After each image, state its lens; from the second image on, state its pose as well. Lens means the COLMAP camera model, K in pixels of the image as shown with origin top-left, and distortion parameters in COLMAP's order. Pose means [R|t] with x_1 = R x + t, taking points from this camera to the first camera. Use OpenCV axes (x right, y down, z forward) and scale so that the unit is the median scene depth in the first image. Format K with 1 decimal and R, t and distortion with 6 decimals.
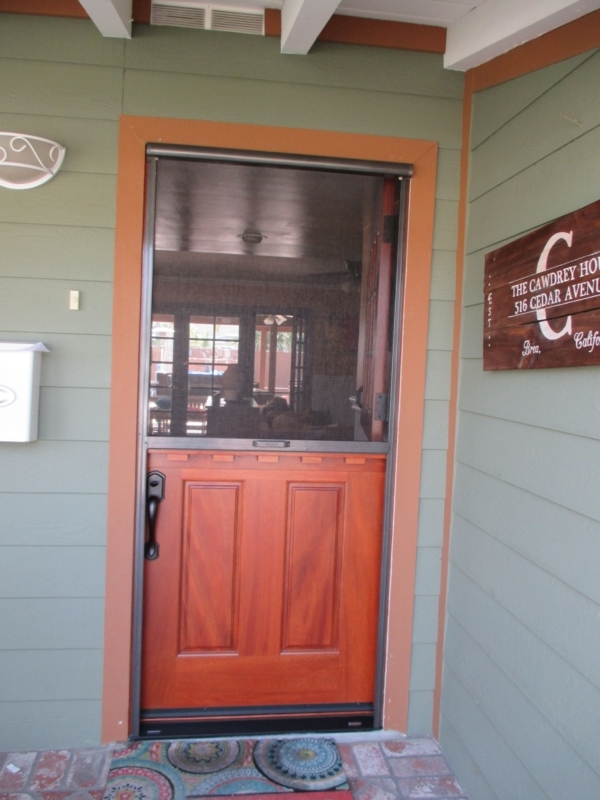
lens RADIAL K [[658.7, 0, 300.0], [0, 658.7, 400.0], [0, 0, 1]] dist [-0.041904, -0.003470]
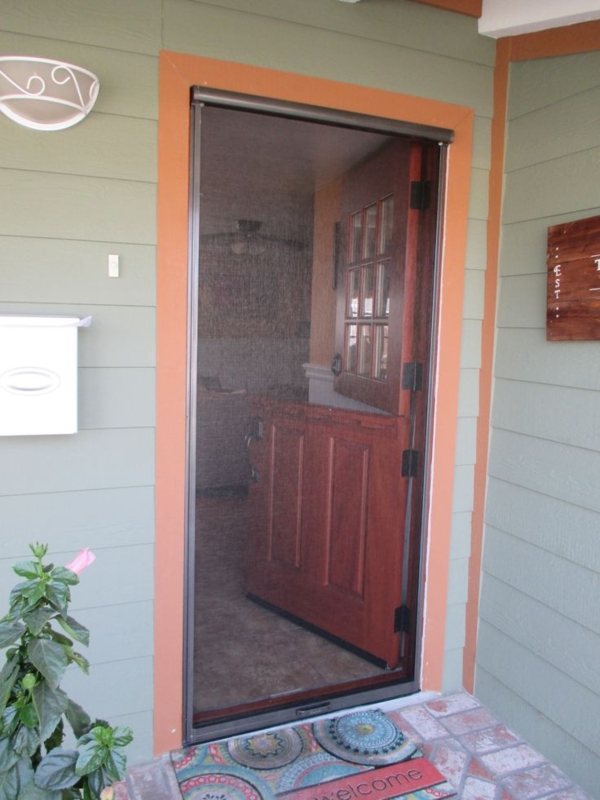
lens RADIAL K [[658.7, 0, 300.0], [0, 658.7, 400.0], [0, 0, 1]] dist [-0.041904, -0.003470]
pose [[0.964410, -0.042450, 0.260982, -0.337560], [0.026379, 0.997551, 0.064779, -0.025991], [-0.263092, -0.055589, 0.963168, 0.096675]]
